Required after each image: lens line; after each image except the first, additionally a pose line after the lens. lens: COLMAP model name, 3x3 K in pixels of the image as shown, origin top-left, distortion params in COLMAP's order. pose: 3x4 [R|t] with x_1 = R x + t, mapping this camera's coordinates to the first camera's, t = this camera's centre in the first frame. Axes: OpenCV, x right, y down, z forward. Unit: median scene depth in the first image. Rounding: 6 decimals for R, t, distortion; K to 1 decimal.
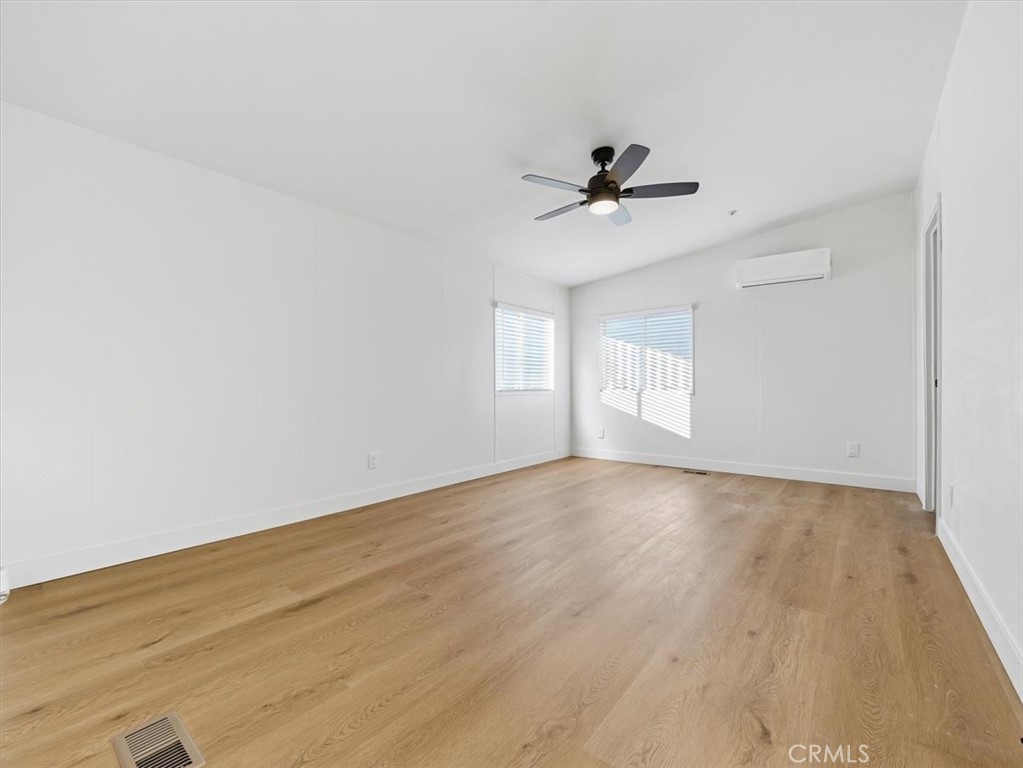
lens RADIAL K [[436.4, 0, 512.2], [0, 436.4, 385.9], [0, 0, 1]] dist [-0.004109, -0.000159]
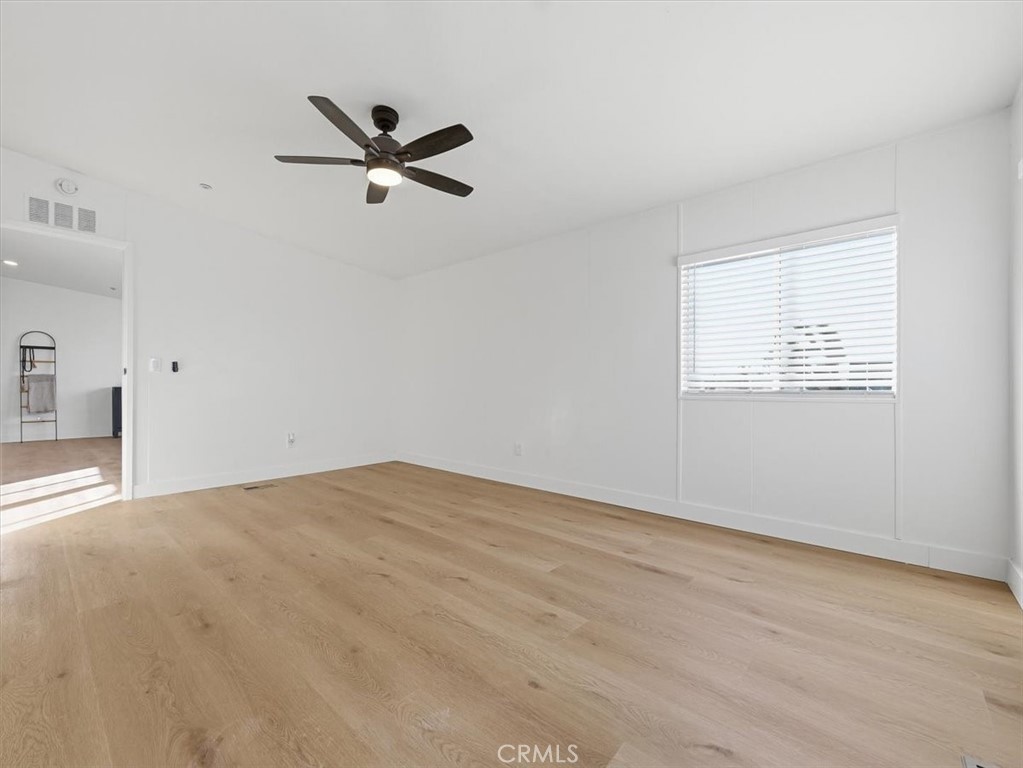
lens RADIAL K [[436.4, 0, 512.2], [0, 436.4, 385.9], [0, 0, 1]] dist [-0.004109, -0.000159]
pose [[-0.054330, 0.004343, -0.998514, 0.733053], [0.002824, 0.999987, 0.004196, -0.001835], [0.998519, -0.002592, -0.054342, 0.903214]]
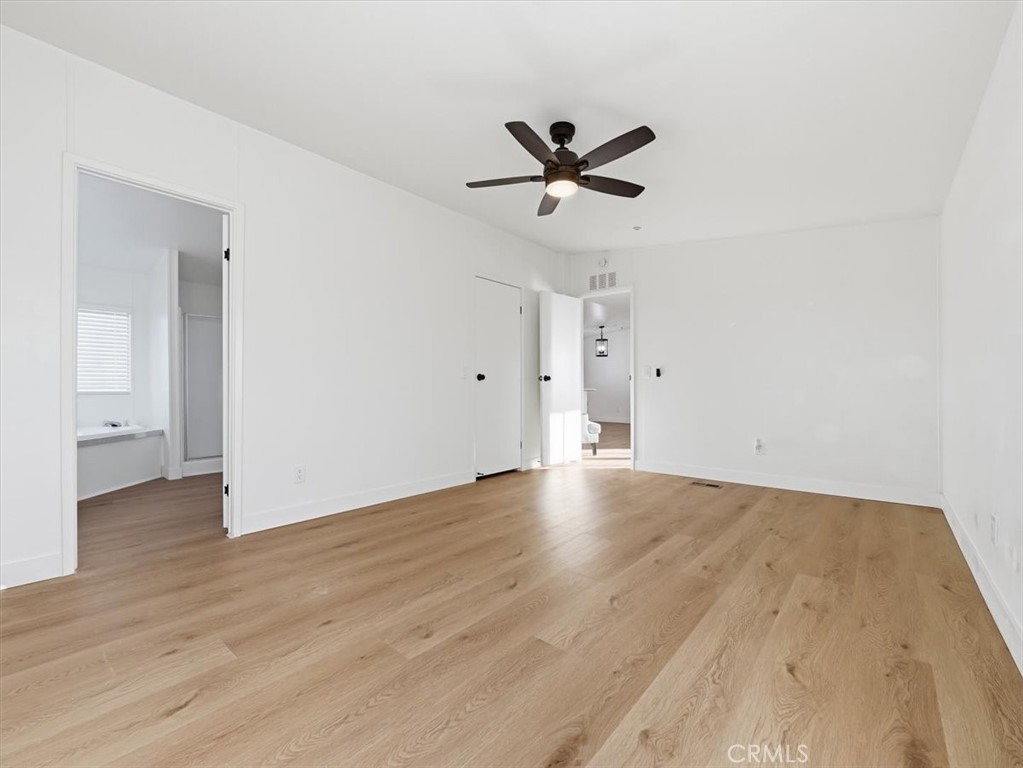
lens RADIAL K [[433.5, 0, 506.9], [0, 433.5, 387.4], [0, 0, 1]] dist [-0.008123, -0.000473]
pose [[-0.999082, 0.005909, 0.042423, 0.199750], [0.005657, 0.999966, -0.006066, 0.003541], [-0.042458, -0.005820, -0.999081, 1.319269]]
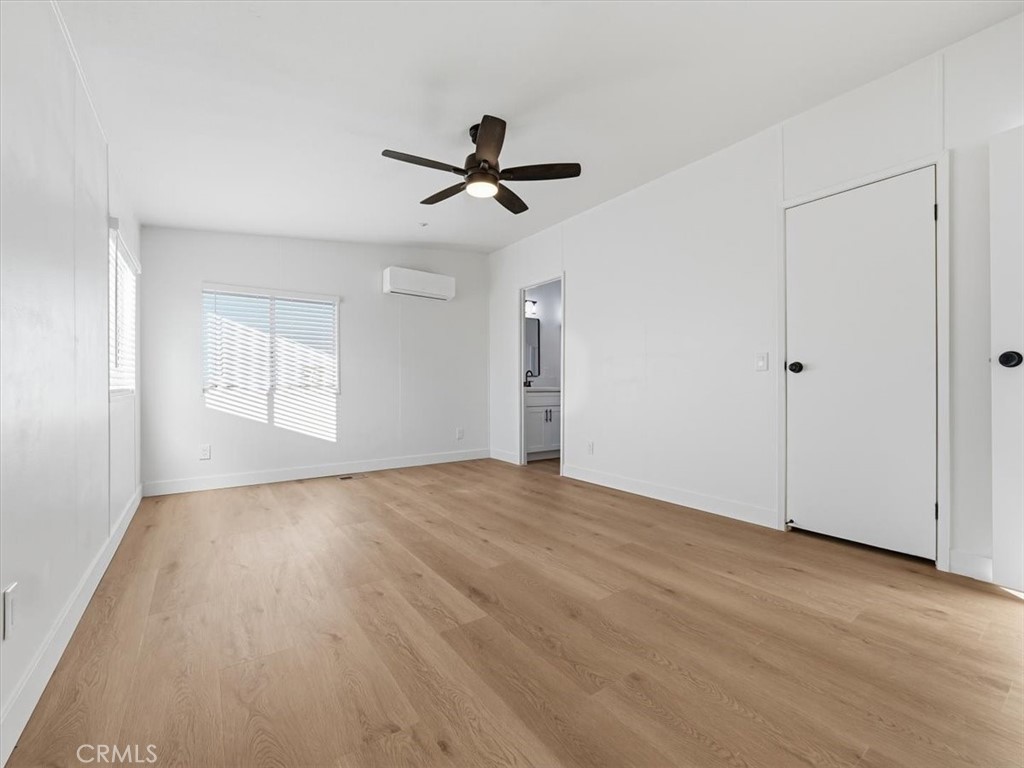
lens RADIAL K [[436.9, 0, 512.7], [0, 436.9, 385.9], [0, 0, 1]] dist [-0.004109, -0.000159]
pose [[0.274560, 0.002372, 0.961567, -0.454860], [-0.004129, 0.999991, -0.001288, 0.002406], [-0.961561, -0.003617, 0.274568, 0.478633]]
